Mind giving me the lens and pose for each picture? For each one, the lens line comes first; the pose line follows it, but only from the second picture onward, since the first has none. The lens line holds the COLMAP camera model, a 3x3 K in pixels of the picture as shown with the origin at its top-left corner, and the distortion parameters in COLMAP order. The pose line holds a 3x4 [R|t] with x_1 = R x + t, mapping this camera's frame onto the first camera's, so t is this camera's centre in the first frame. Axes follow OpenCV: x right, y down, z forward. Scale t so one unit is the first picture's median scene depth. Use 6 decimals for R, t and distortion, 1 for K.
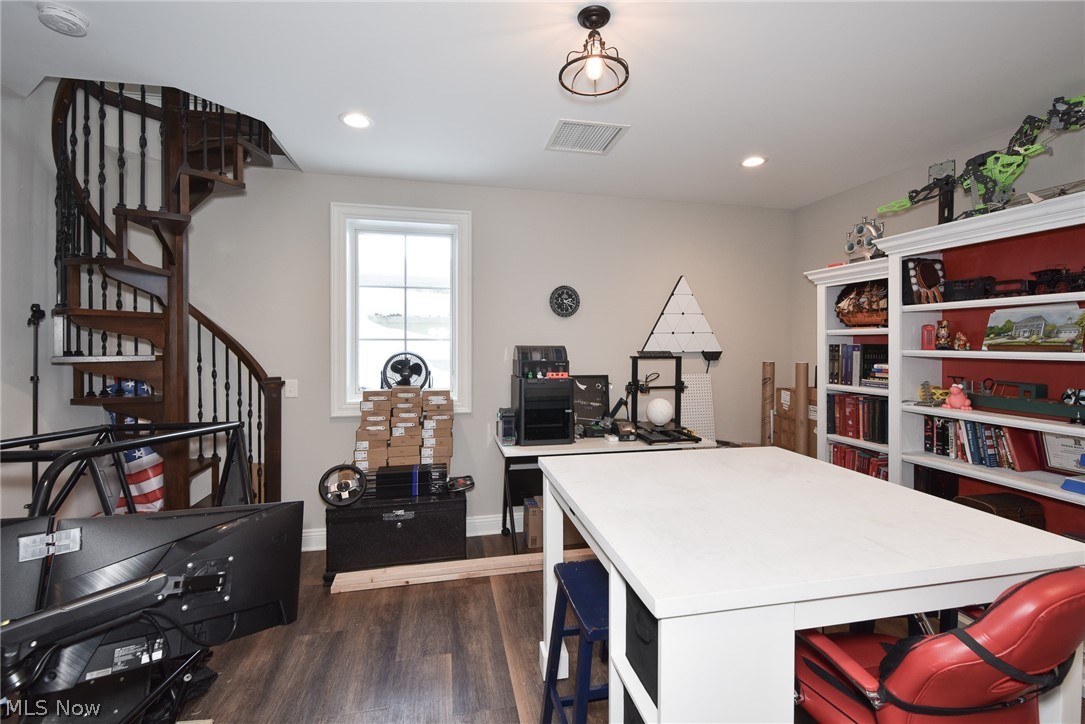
lens RADIAL K [[481.1, 0, 541.2], [0, 481.1, 341.3], [0, 0, 1]] dist [0.000771, 0.000049]
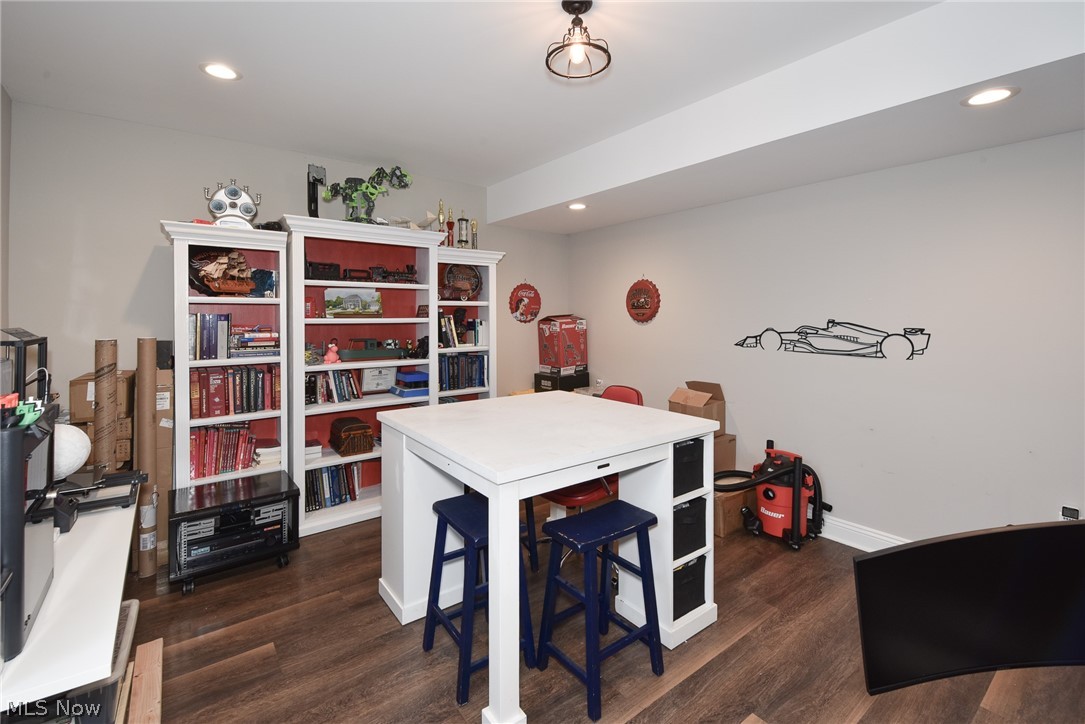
lens RADIAL K [[479.9, 0, 541.0], [0, 479.9, 313.9], [0, 0, 1]] dist [-0.001885, -0.000339]
pose [[-0.423223, 0.000689, 0.906025, -0.531021], [-0.003604, 0.999991, -0.002444, 0.008526], [-0.906019, -0.004300, -0.423216, 1.014706]]
